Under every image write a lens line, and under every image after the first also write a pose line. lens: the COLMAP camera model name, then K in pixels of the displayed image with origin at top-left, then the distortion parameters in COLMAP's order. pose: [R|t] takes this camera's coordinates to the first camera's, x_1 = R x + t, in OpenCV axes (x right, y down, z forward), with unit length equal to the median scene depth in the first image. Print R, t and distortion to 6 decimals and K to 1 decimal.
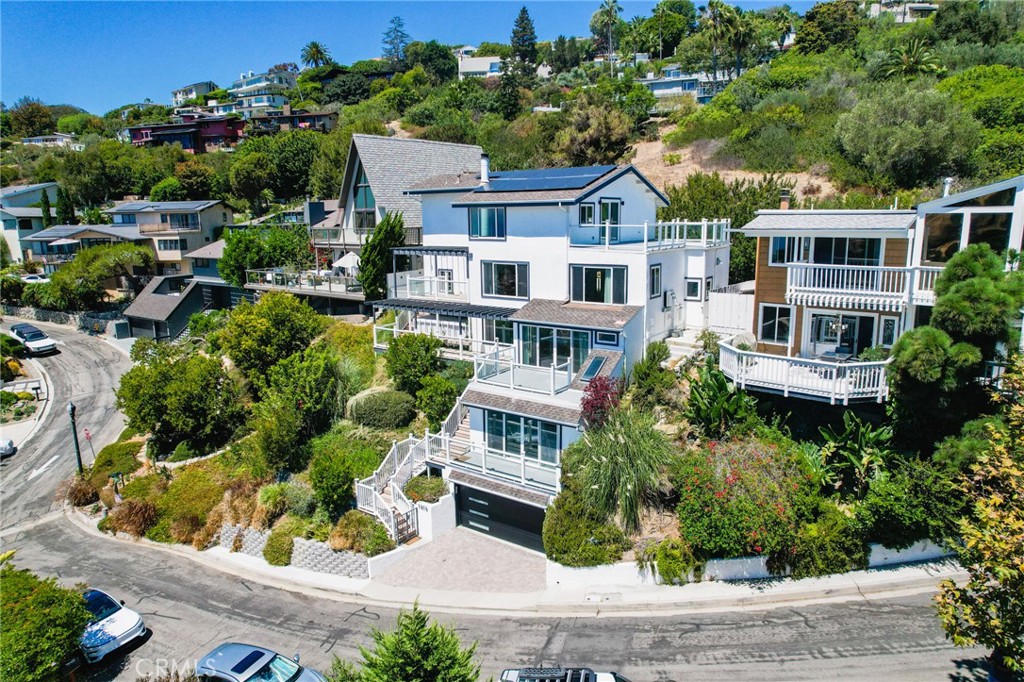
lens RADIAL K [[654.3, 0, 512.0], [0, 654.3, 341.0], [0, 0, 1]] dist [-0.100169, 0.103619]
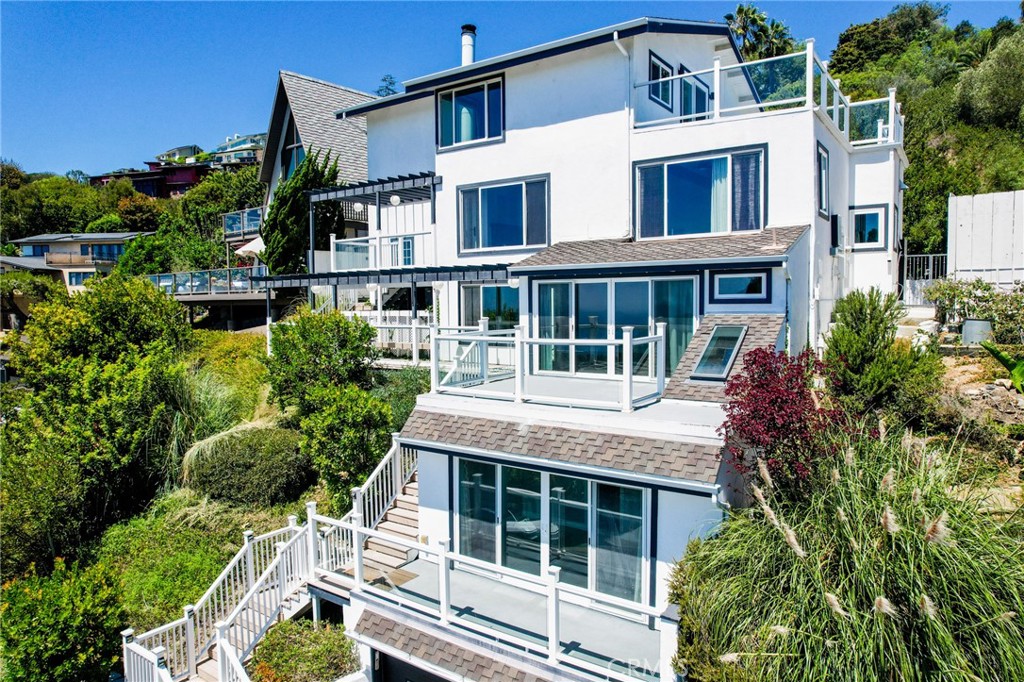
lens RADIAL K [[654.3, 0, 512.0], [0, 654.3, 341.0], [0, 0, 1]] dist [-0.100169, 0.103619]
pose [[0.999960, 0.003610, 0.008197, -0.007082], [-0.002506, 0.991398, -0.130859, 0.079577], [-0.008599, 0.130833, 0.991367, 0.536453]]
